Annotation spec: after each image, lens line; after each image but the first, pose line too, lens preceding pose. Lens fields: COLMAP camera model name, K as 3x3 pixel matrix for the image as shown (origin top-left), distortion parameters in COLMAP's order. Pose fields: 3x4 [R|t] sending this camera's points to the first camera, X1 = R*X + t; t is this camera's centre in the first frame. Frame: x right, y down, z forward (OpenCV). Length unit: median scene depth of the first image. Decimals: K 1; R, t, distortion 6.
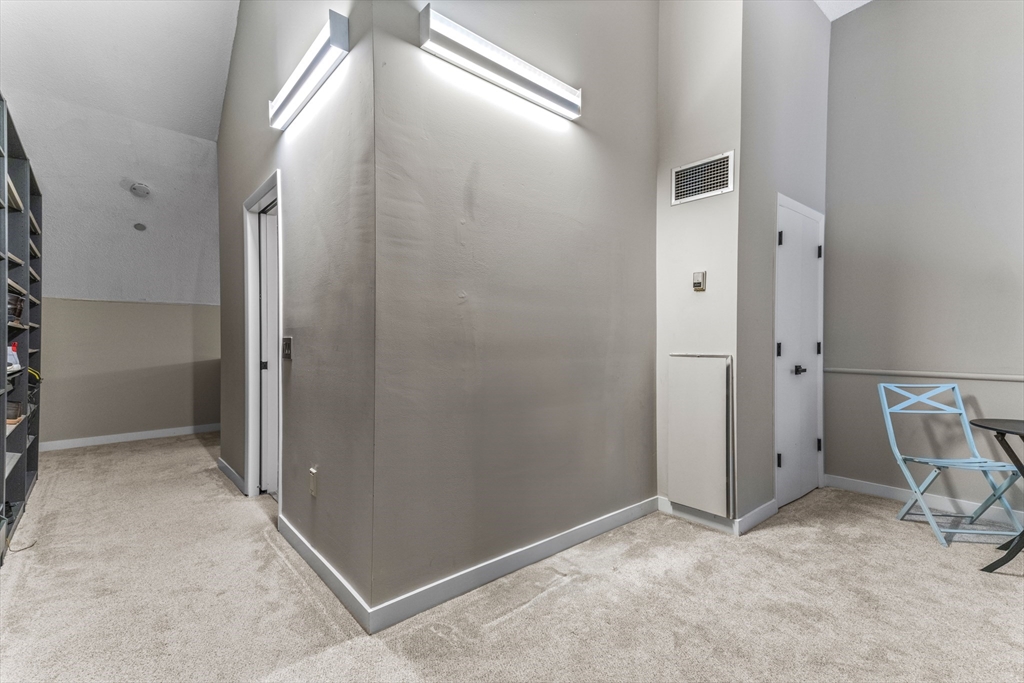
lens RADIAL K [[455.7, 0, 509.8], [0, 455.7, 343.0], [0, 0, 1]] dist [0.045716, -0.004337]
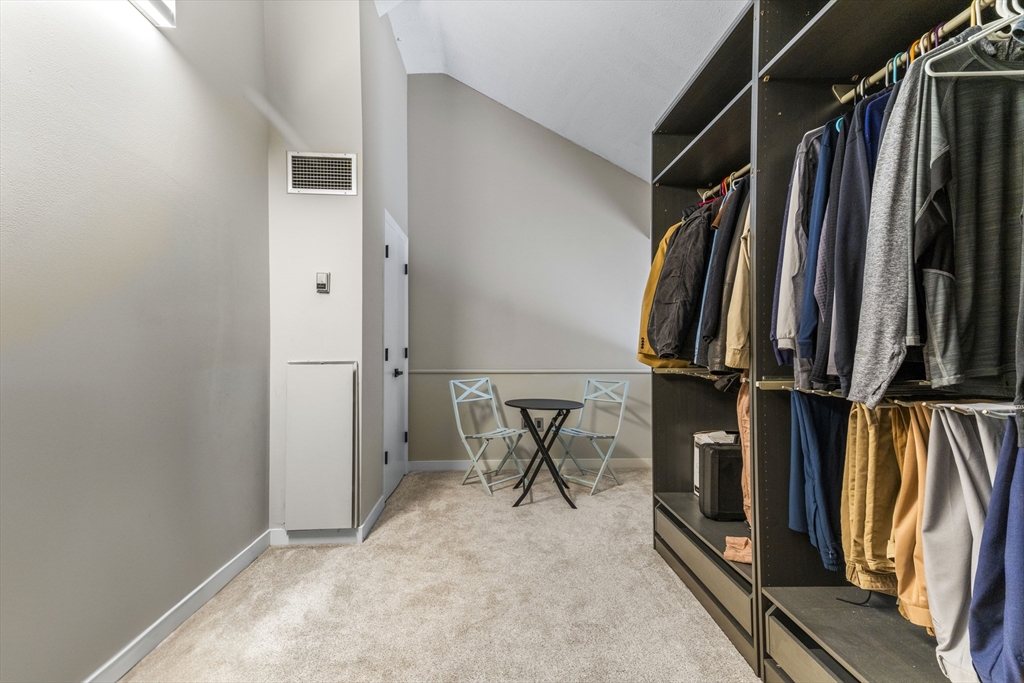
lens RADIAL K [[455.7, 0, 509.6], [0, 455.7, 345.2], [0, 0, 1]] dist [0.045716, -0.004337]
pose [[0.620174, 0.002040, 0.784461, -0.085547], [0.005034, 0.999966, -0.006580, 0.000605], [-0.784448, 0.008030, 0.620143, 0.131961]]
